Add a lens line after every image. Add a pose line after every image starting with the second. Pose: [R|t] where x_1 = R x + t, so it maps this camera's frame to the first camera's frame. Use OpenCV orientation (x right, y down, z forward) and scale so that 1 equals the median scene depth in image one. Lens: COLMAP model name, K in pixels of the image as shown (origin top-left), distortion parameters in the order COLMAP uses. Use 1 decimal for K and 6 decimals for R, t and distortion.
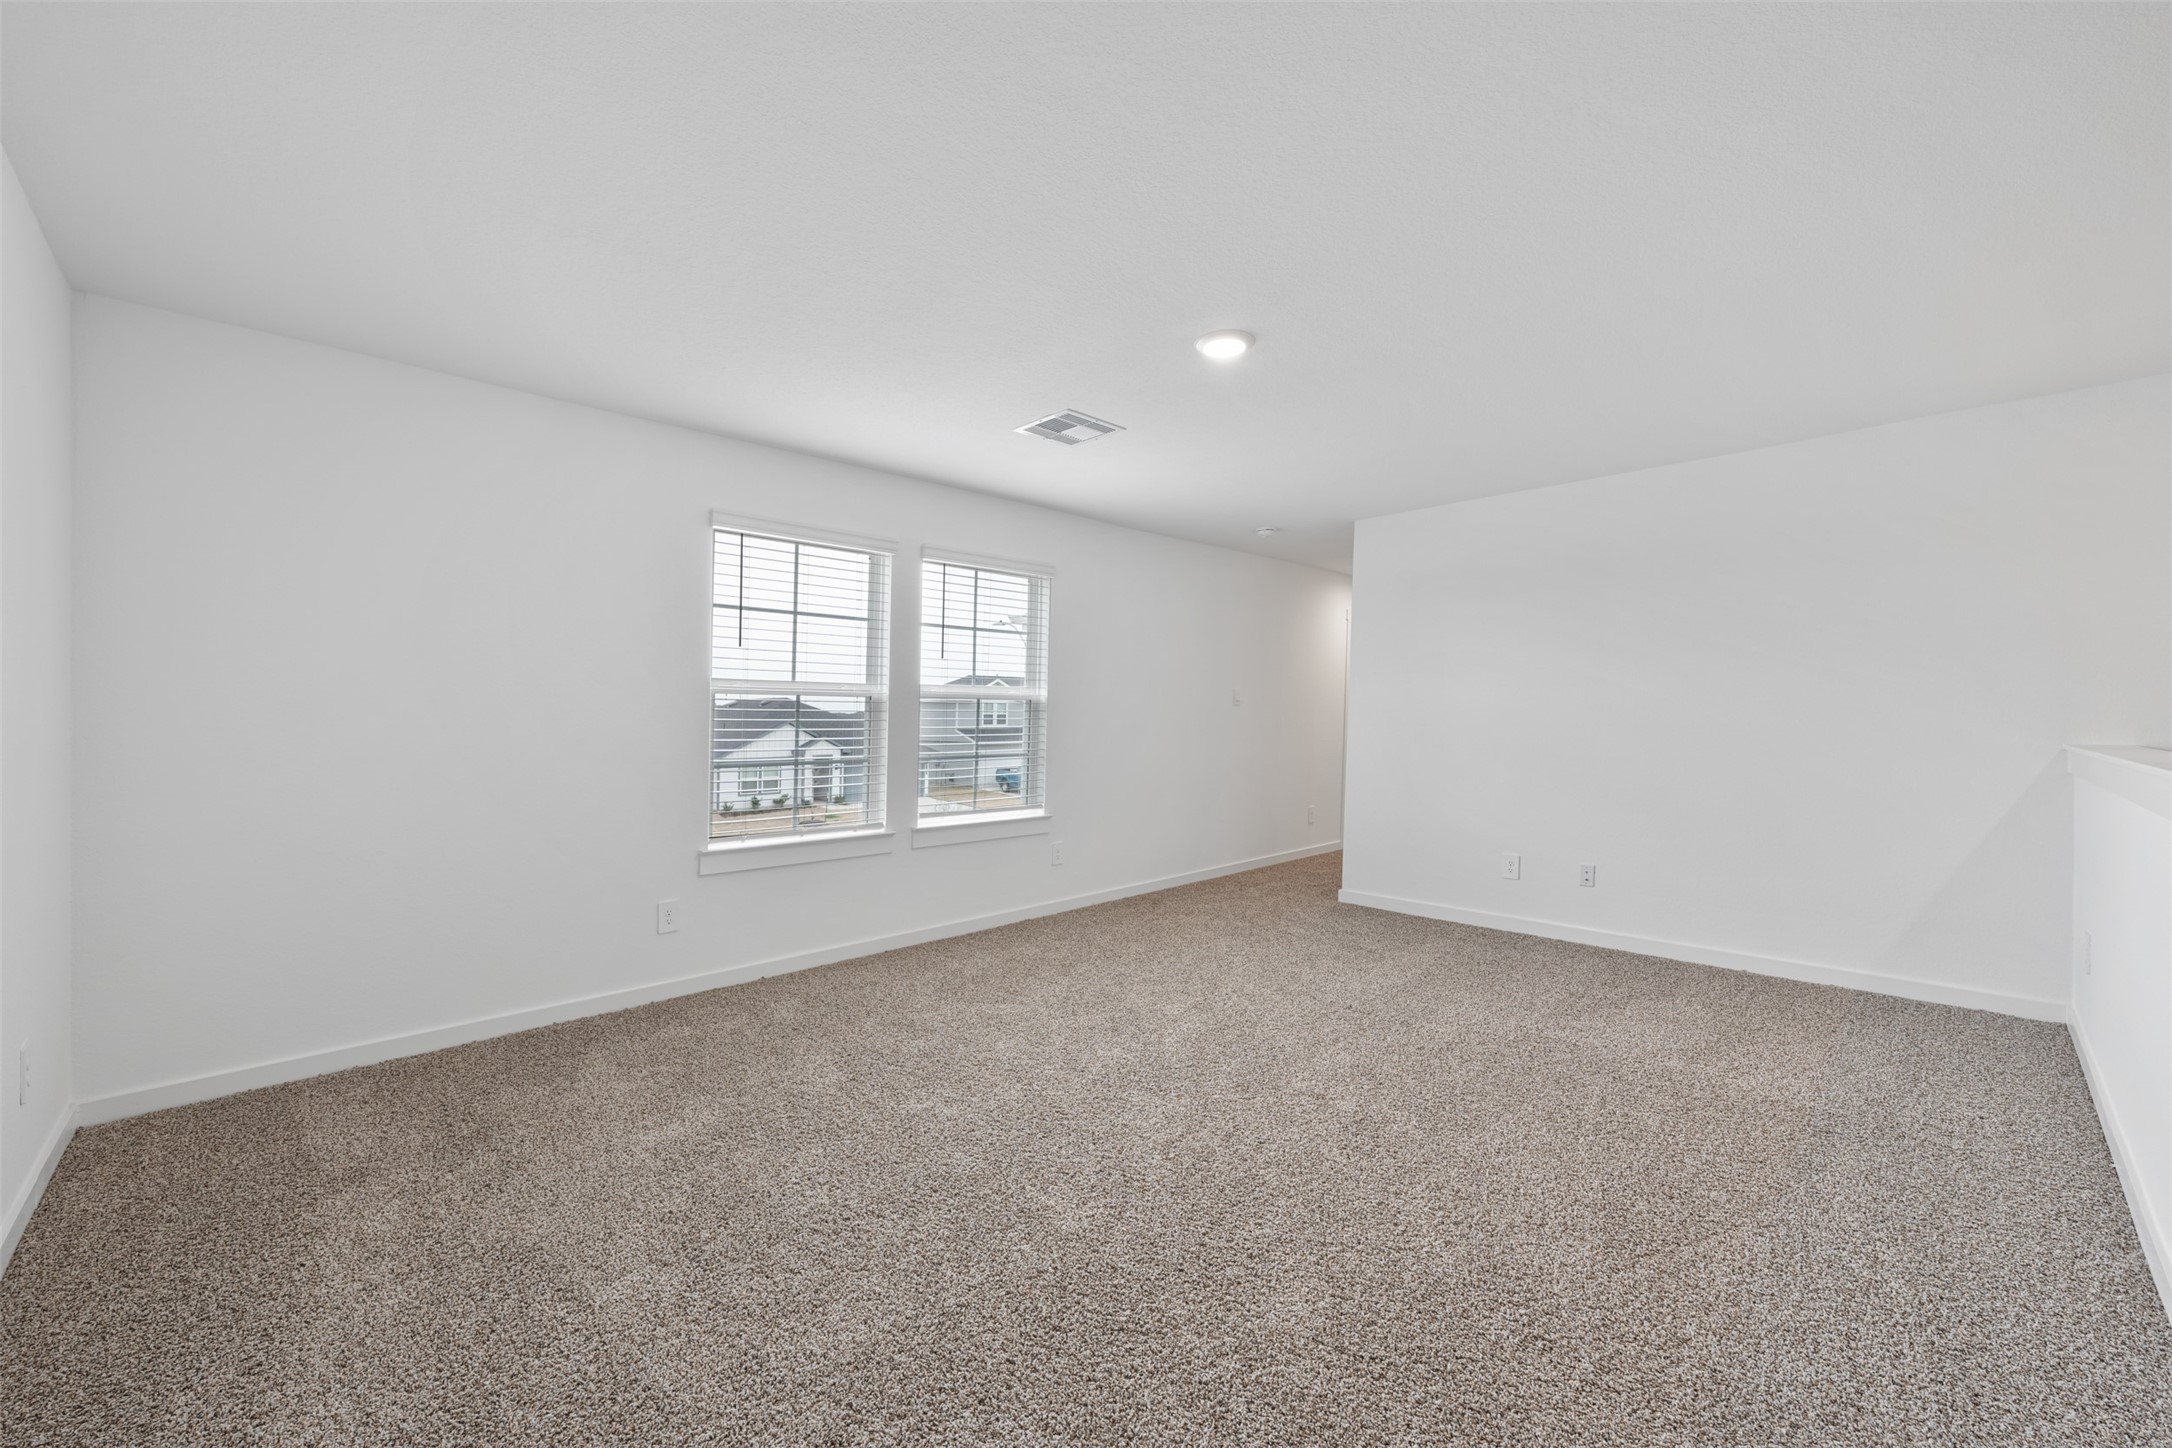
lens RADIAL K [[851.6, 0, 1088.2], [0, 851.6, 713.8], [0, 0, 1]] dist [0.000903, 0.000343]
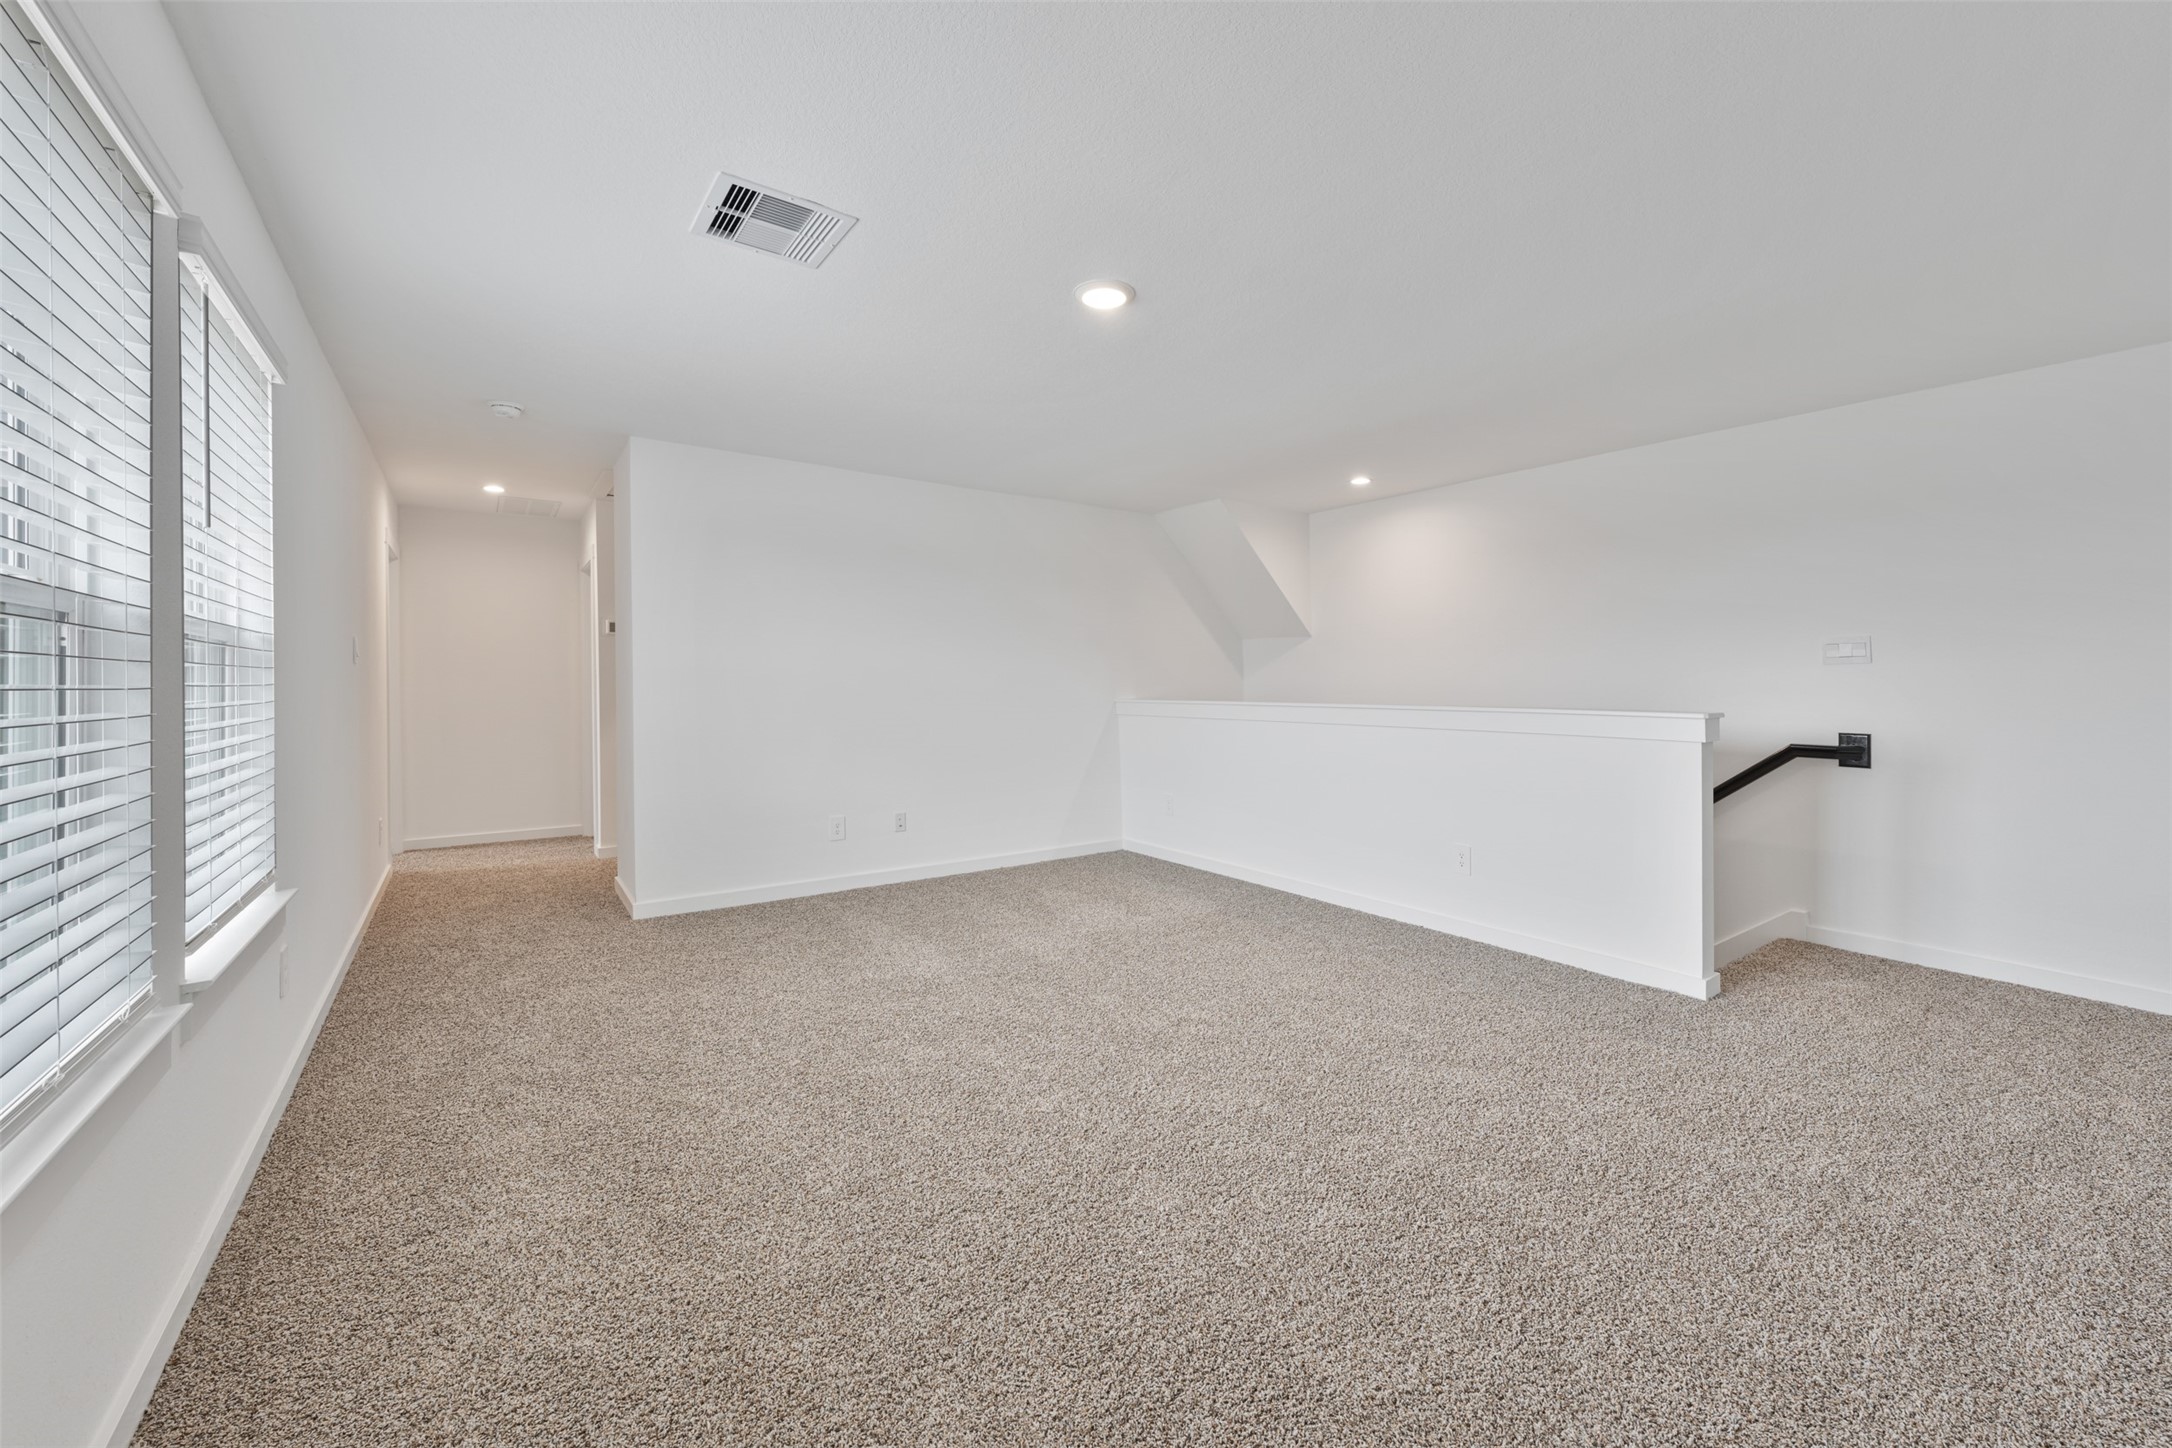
lens RADIAL K [[851.6, 0, 1088.2], [0, 851.6, 713.8], [0, 0, 1]] dist [0.000903, 0.000343]
pose [[0.154271, -0.032959, 0.987479, -0.623372], [-0.000959, 0.999438, 0.033508, 0.004429], [-0.988028, -0.006117, 0.154153, 0.700840]]
